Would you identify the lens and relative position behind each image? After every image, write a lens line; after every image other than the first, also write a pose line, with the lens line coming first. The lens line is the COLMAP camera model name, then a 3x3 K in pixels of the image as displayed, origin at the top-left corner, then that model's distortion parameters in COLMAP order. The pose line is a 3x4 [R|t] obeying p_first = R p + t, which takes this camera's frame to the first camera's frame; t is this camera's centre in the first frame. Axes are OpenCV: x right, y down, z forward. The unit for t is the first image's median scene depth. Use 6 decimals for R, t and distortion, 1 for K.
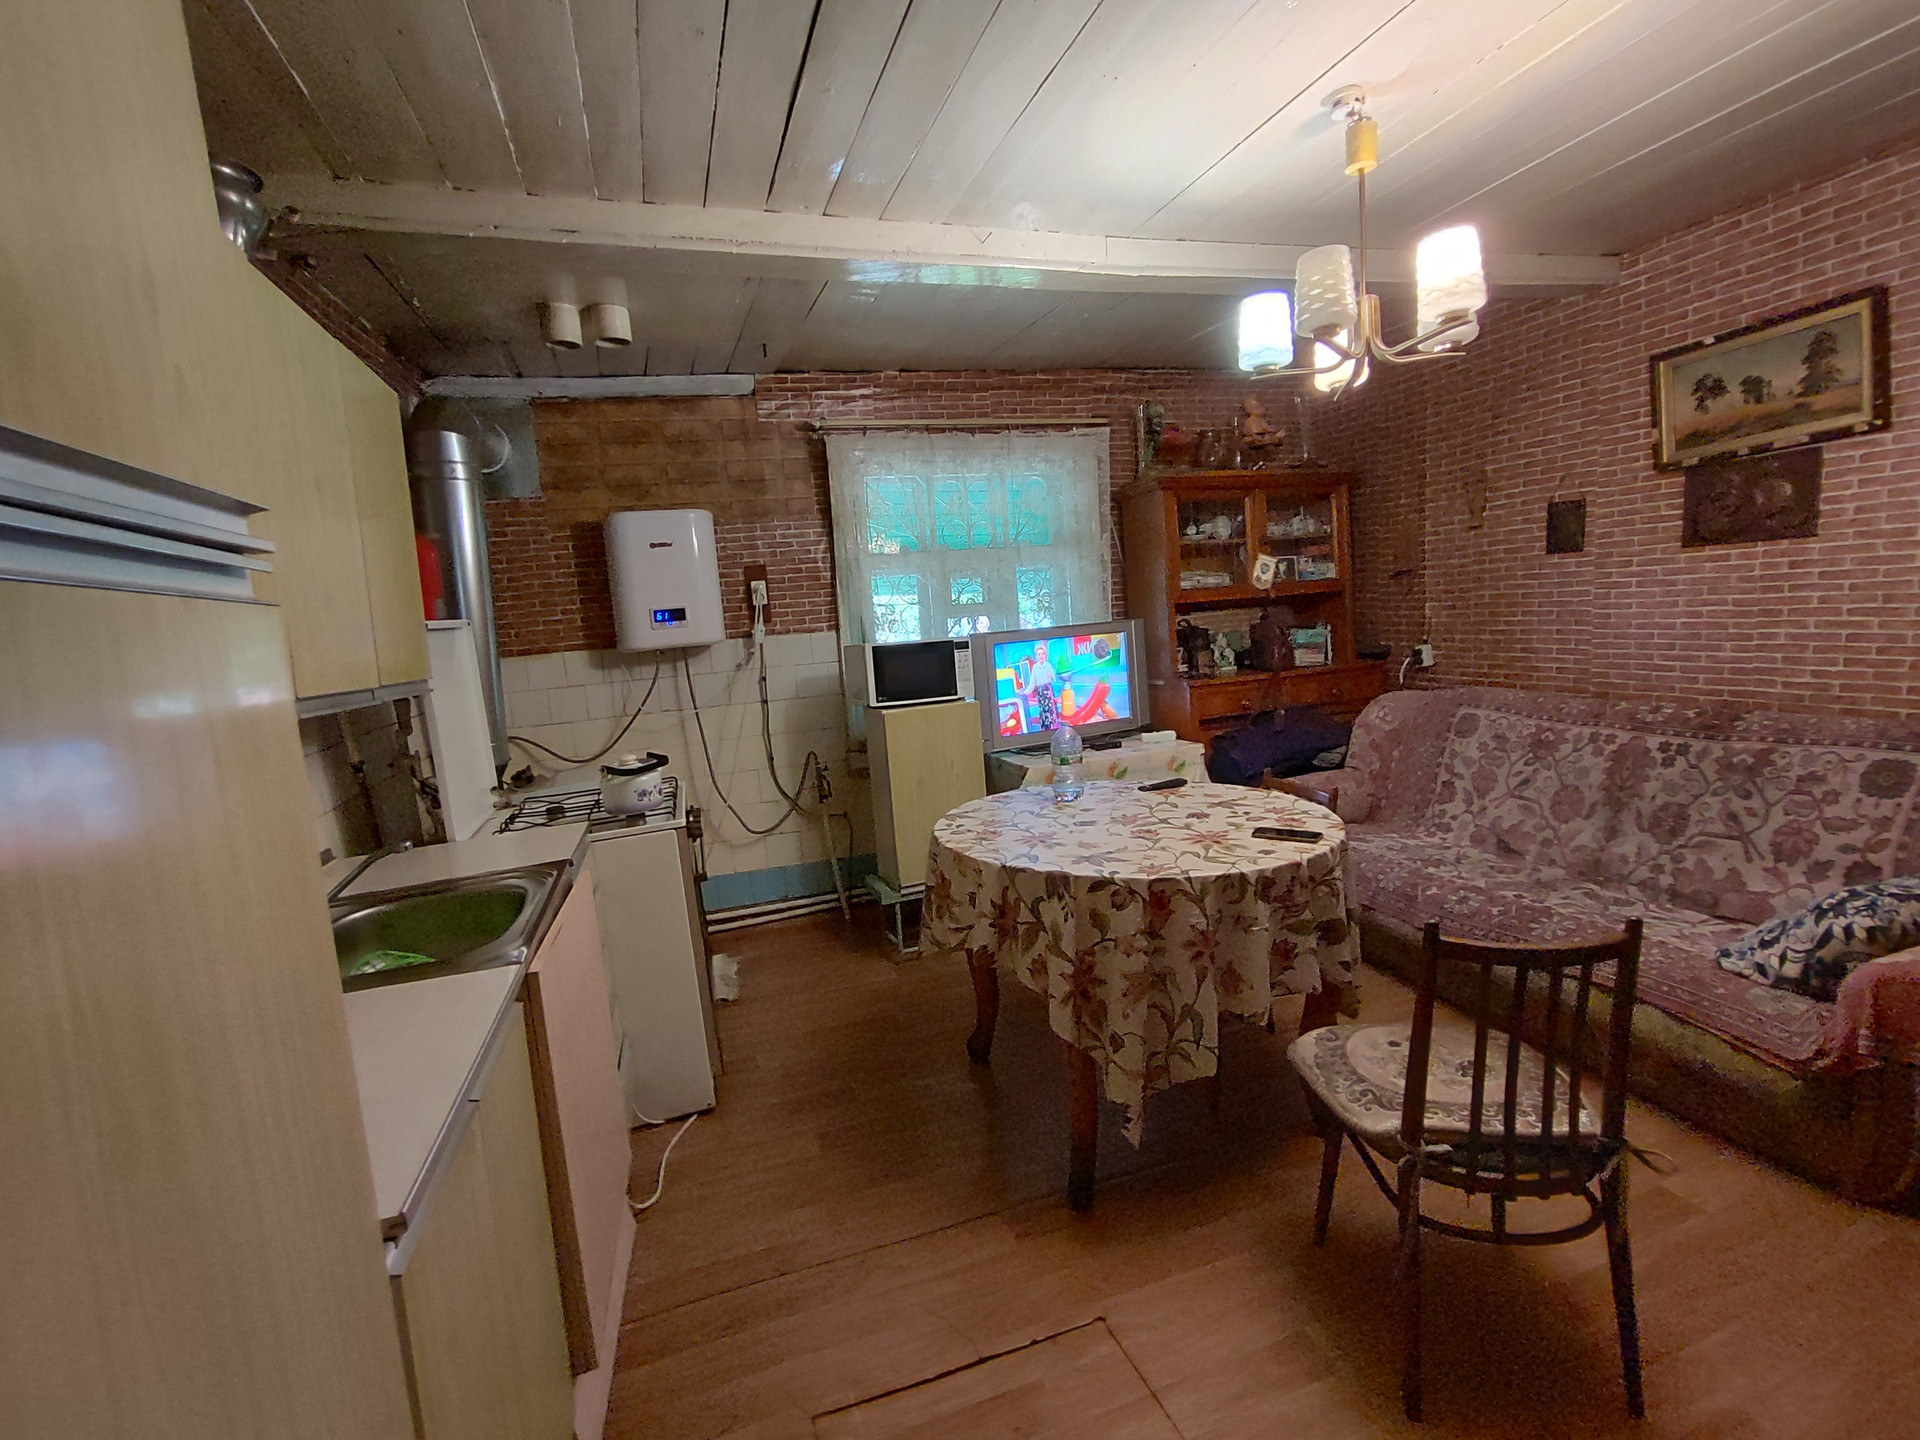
lens RADIAL K [[888.6, 0, 939.4], [0, 888.6, 697.5], [0, 0, 1]] dist [-0.021906, 0.015083]
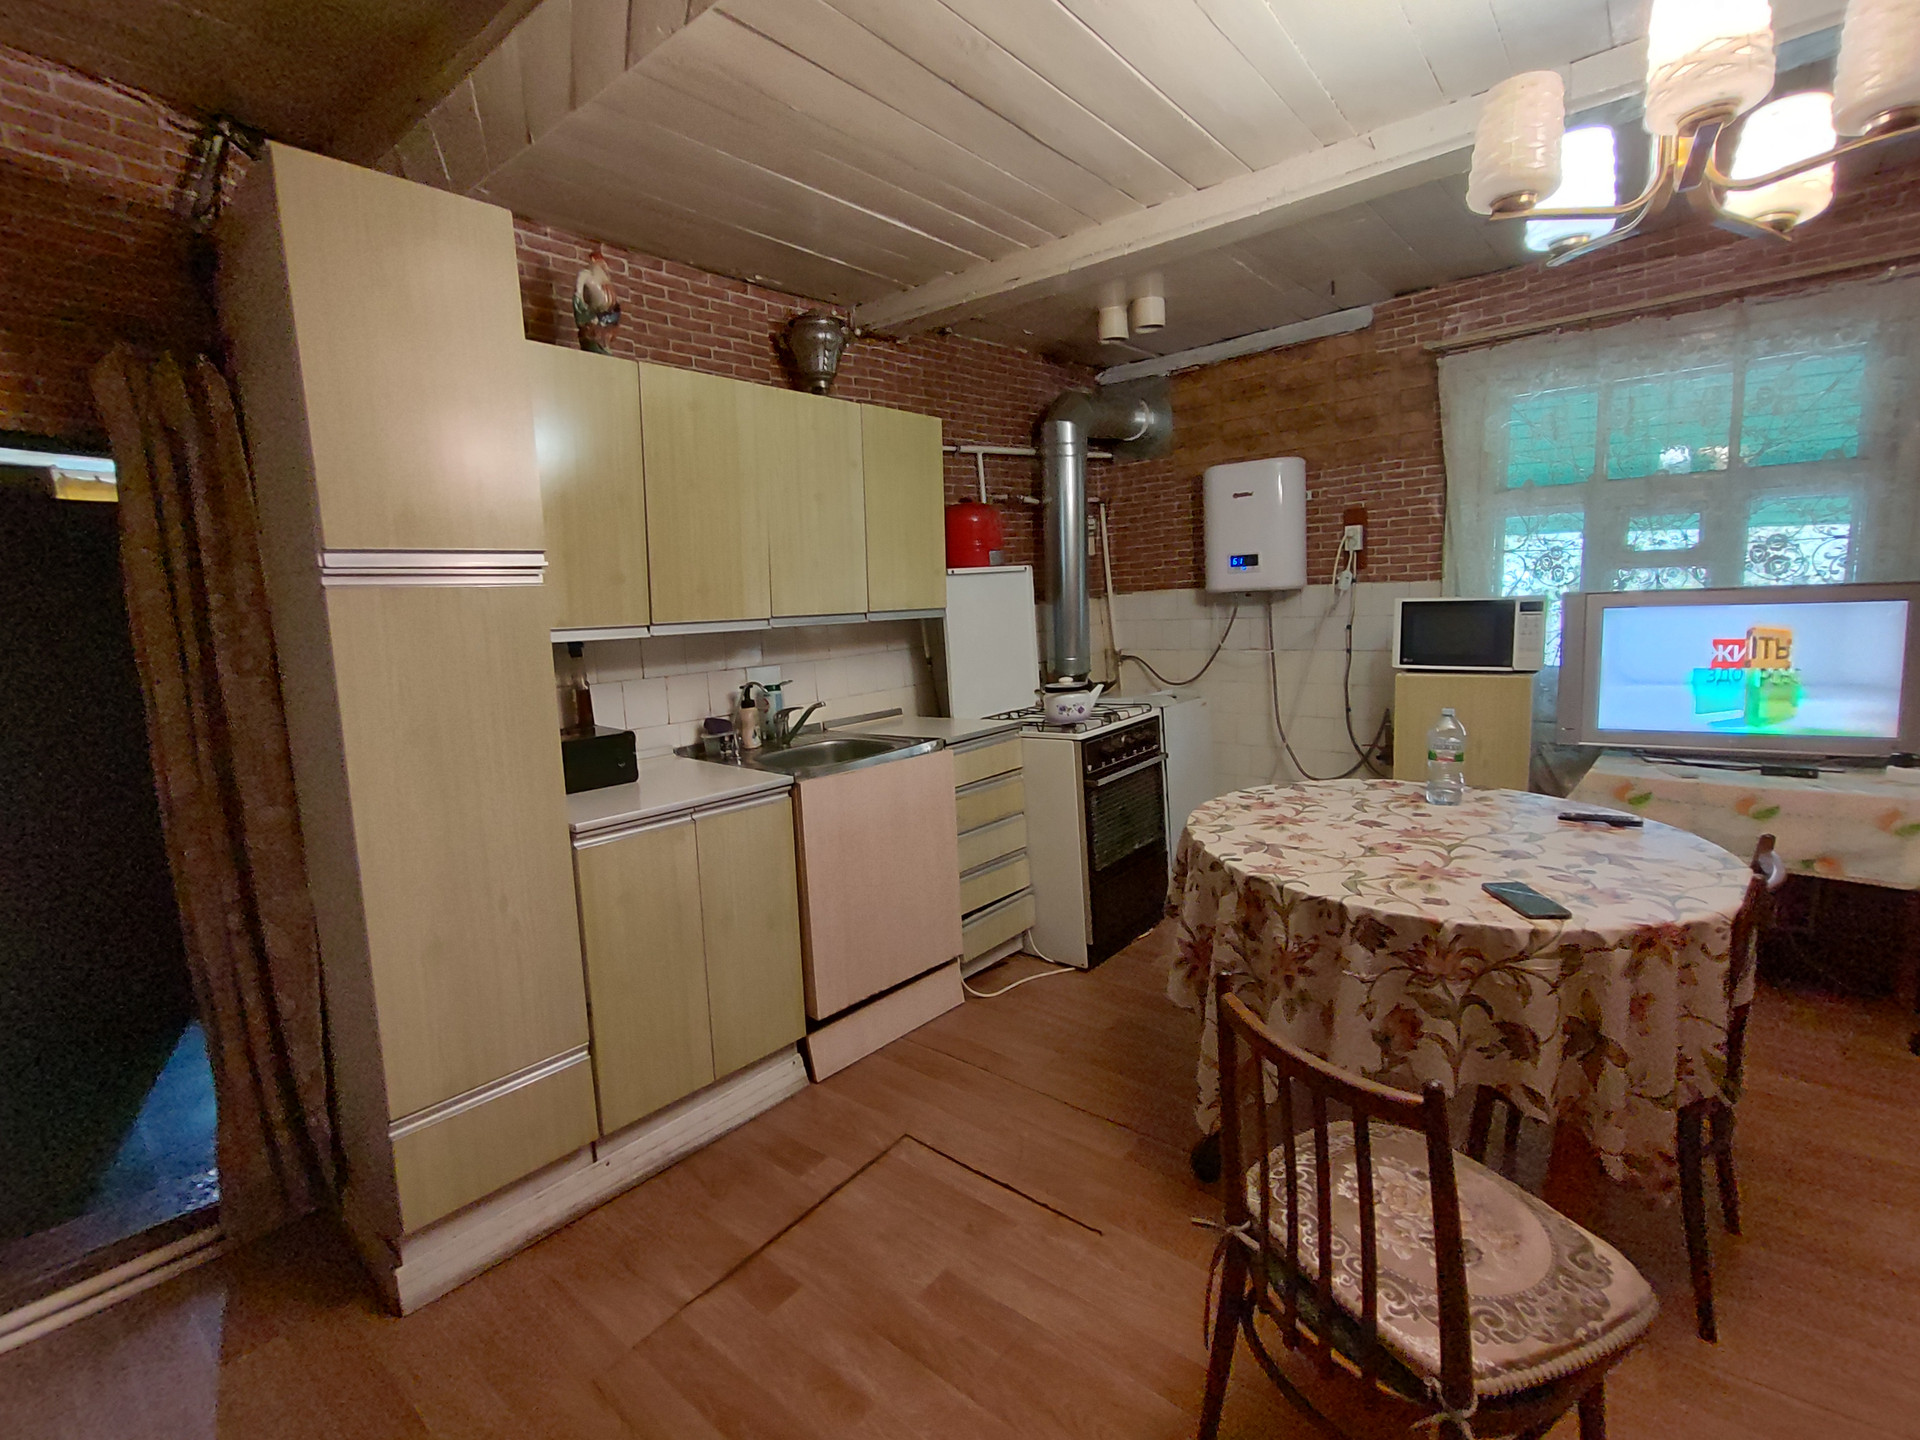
lens RADIAL K [[936.5, 0, 965.1], [0, 936.5, 688.2], [0, 0, 1]] dist [-0.019370, 0.012895]
pose [[0.500513, 0.141806, -0.854036, 0.515530], [-0.076327, 0.989880, 0.119629, -0.049236], [0.862358, 0.005310, 0.506271, 0.136080]]
